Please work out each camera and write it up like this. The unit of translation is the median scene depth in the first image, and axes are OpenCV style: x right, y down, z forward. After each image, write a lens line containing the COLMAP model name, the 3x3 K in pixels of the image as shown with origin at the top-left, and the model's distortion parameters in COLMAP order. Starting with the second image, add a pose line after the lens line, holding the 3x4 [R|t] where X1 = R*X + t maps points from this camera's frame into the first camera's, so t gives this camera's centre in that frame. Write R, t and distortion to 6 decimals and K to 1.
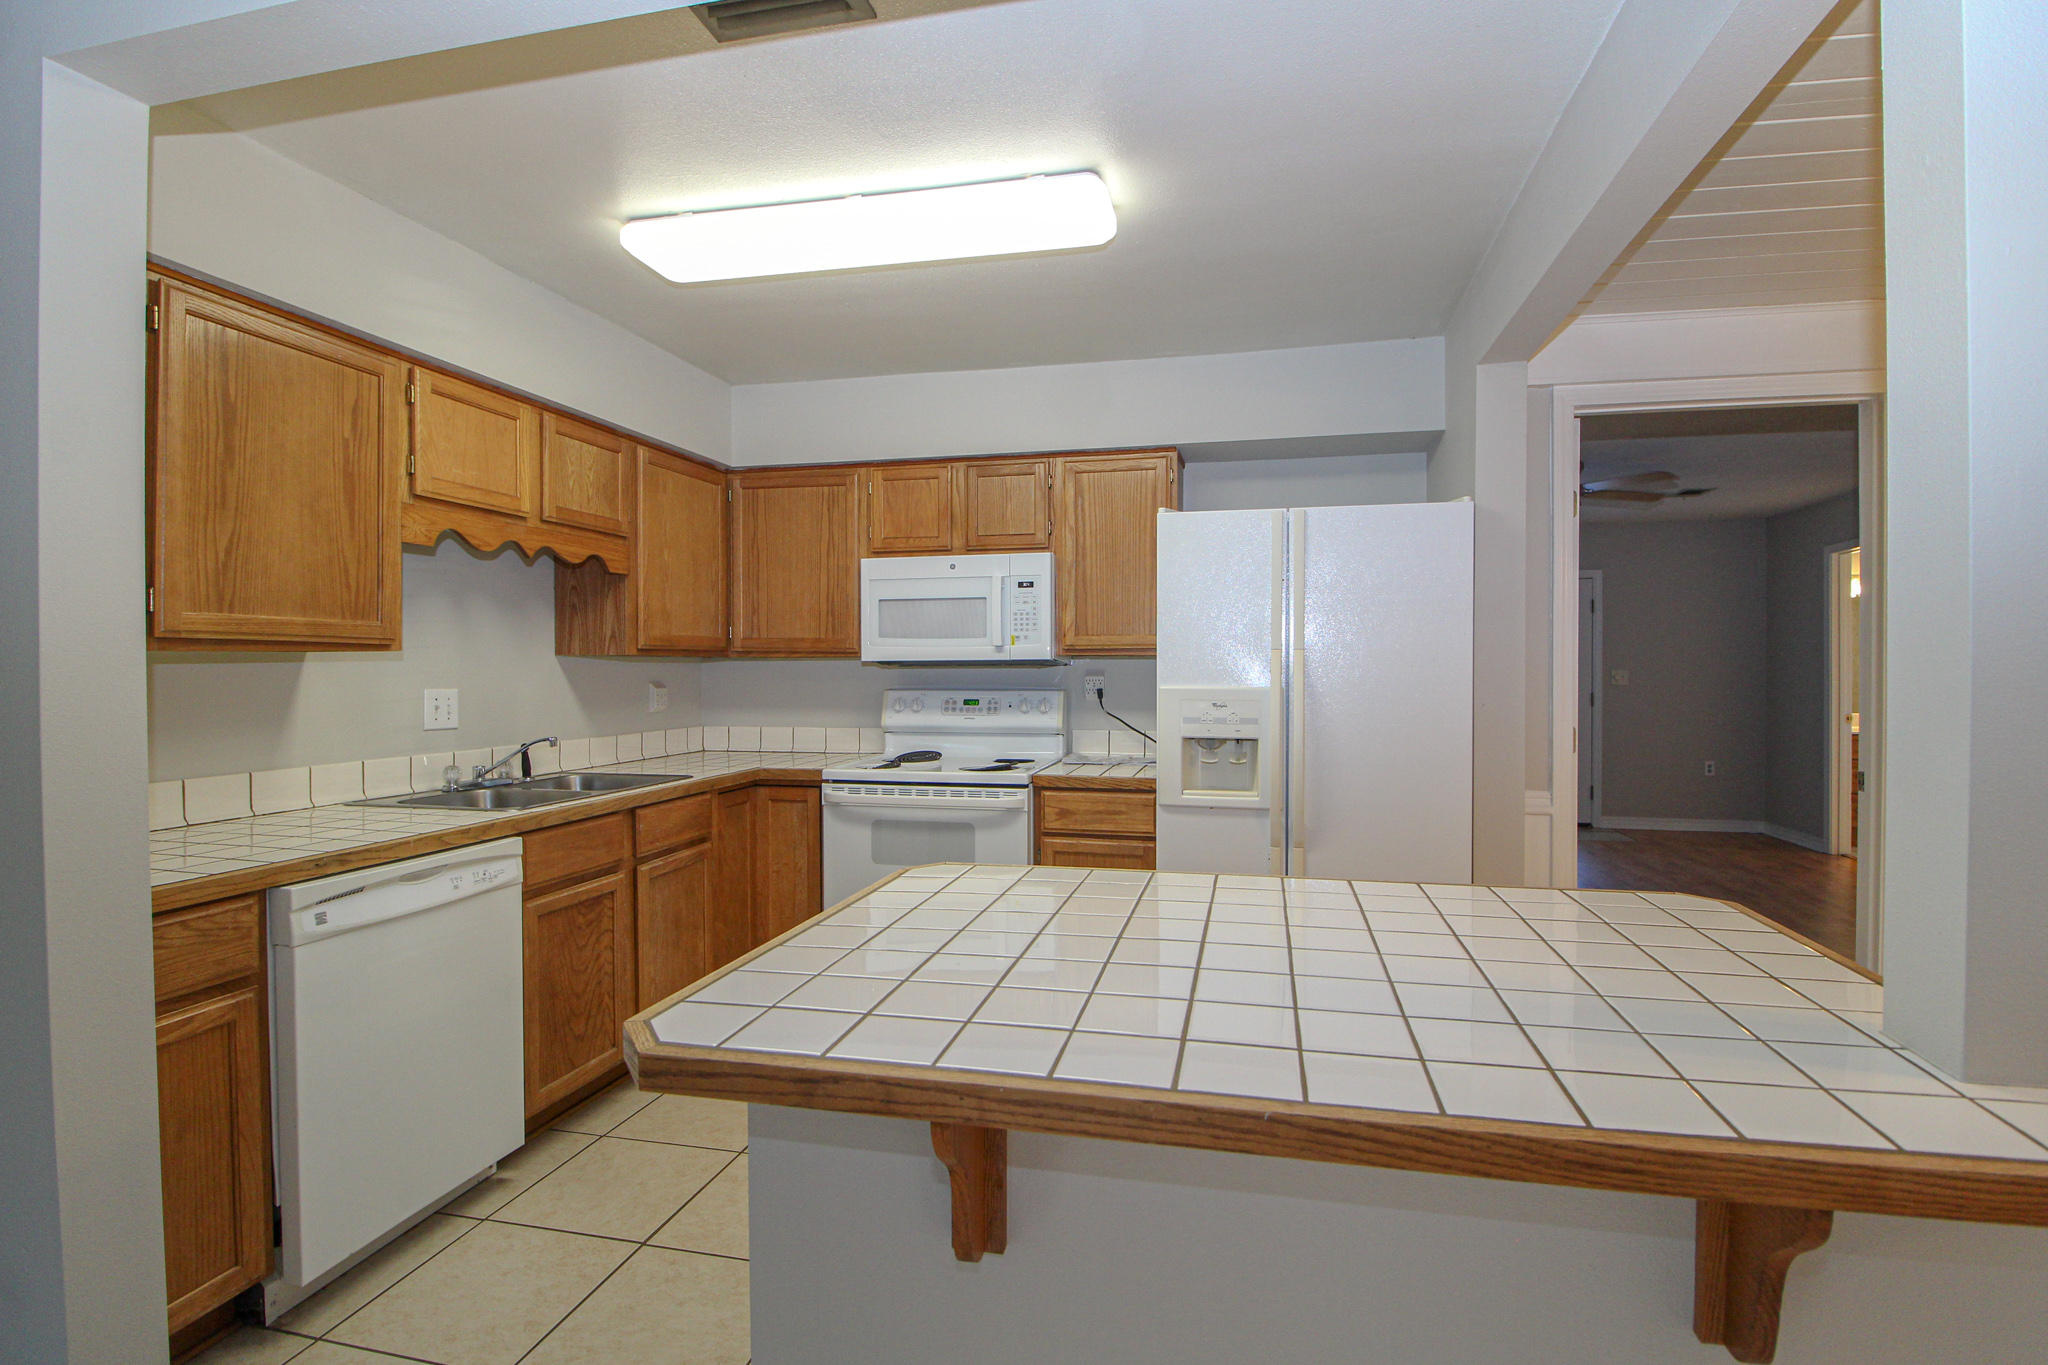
lens RADIAL K [[960.2, 0, 1045.2], [0, 960.2, 682.3], [0, 0, 1]] dist [-0.014218, -0.000217]
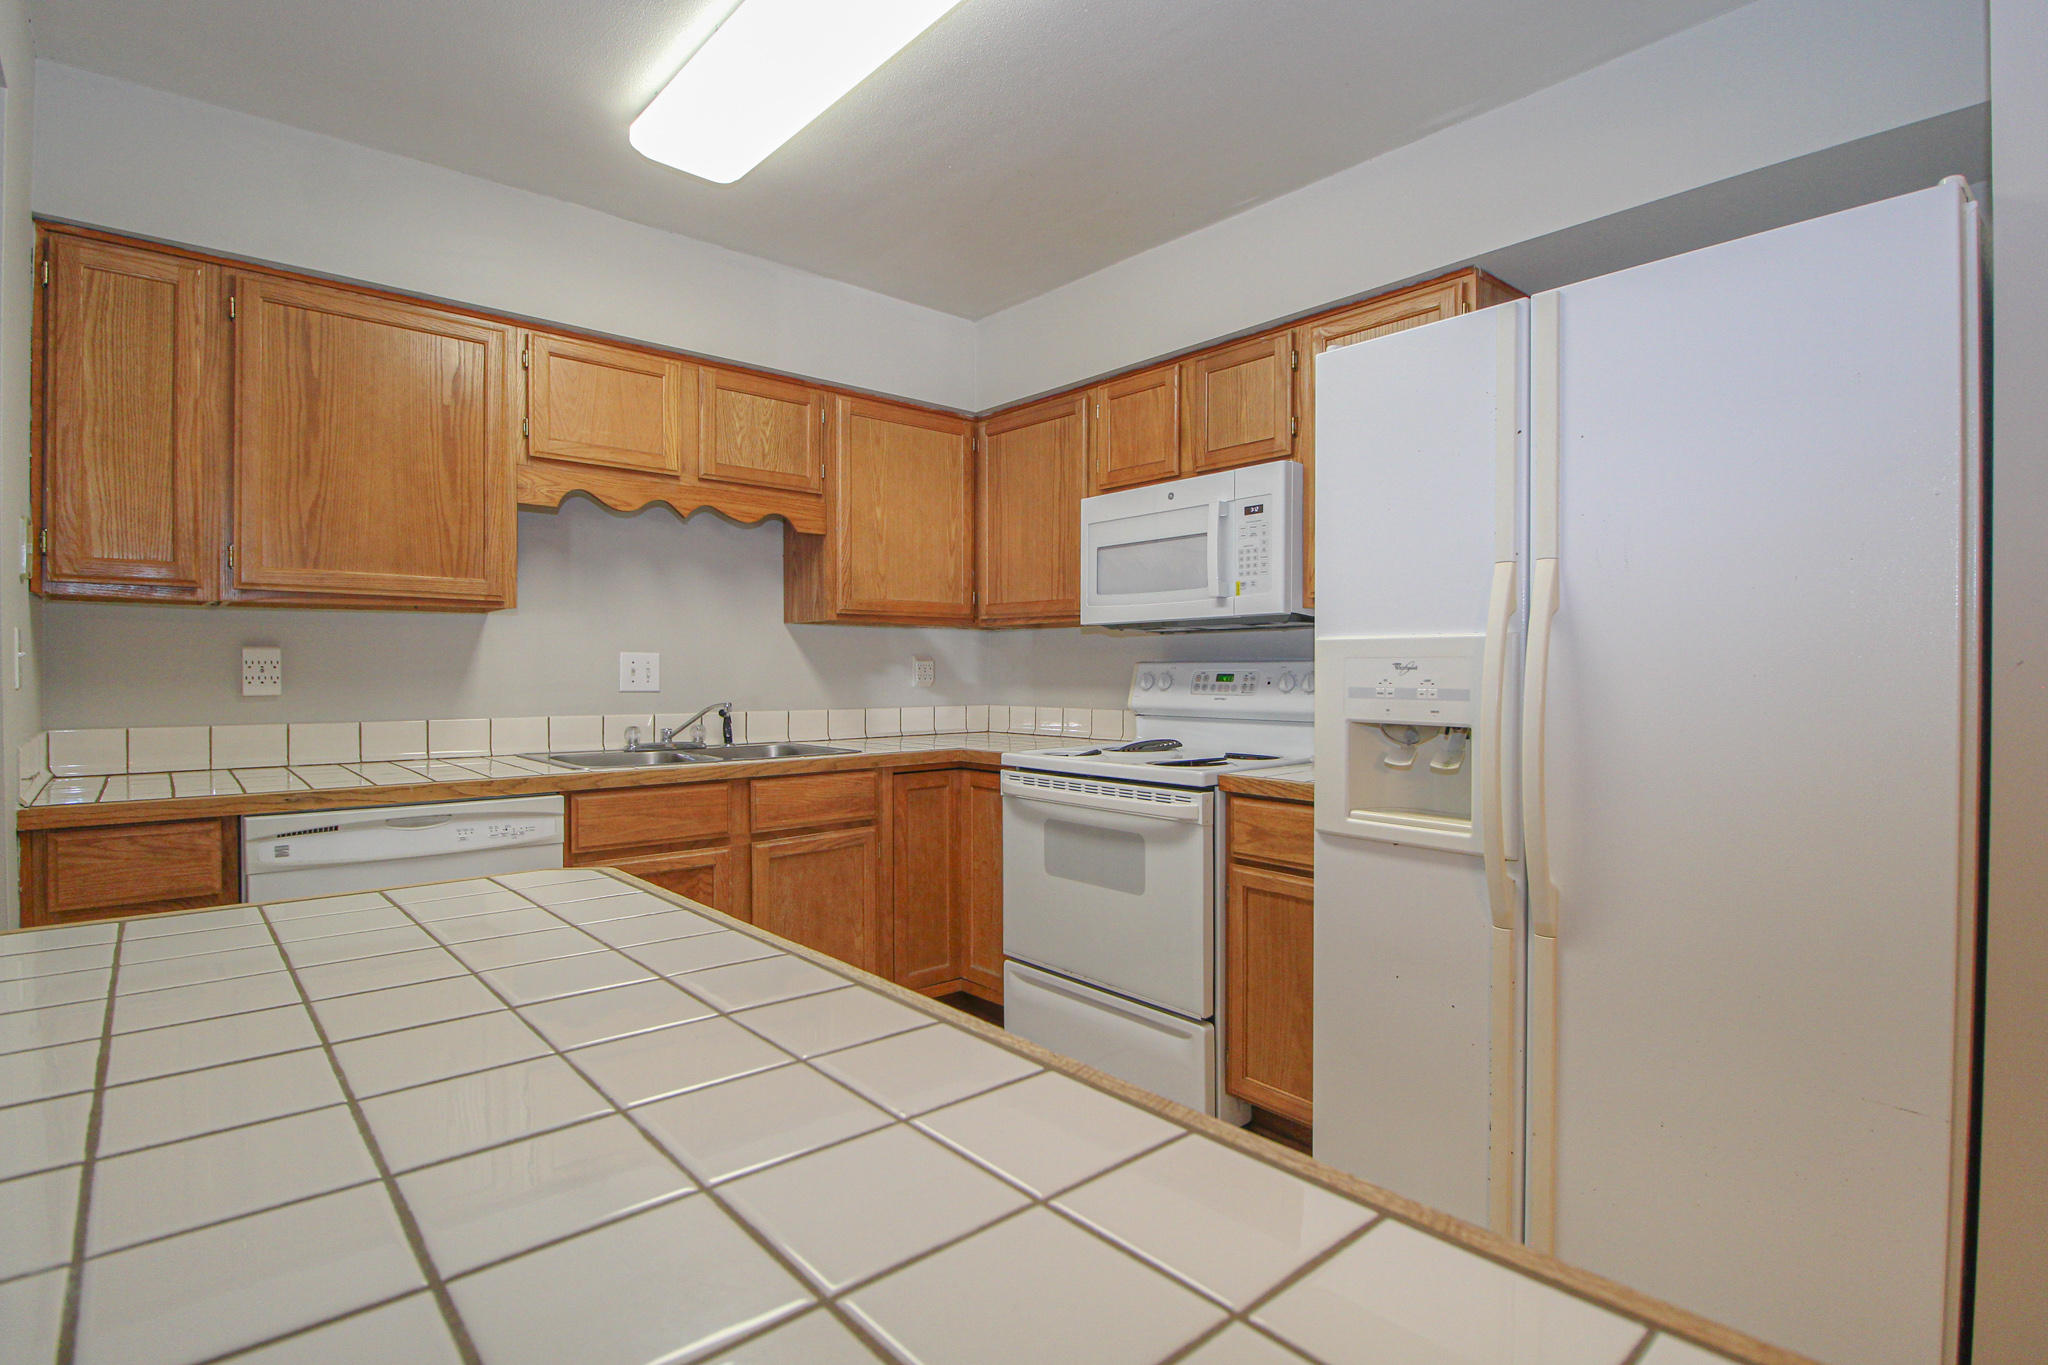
lens RADIAL K [[978.1, 0, 1039.4], [0, 978.1, 681.2], [0, 0, 1]] dist [0.009511, -0.019235]
pose [[0.812665, 0.007432, -0.582684, 0.305690], [-0.010389, 0.999945, -0.001736, 0.031892], [0.582639, 0.007464, 0.812697, 0.352715]]
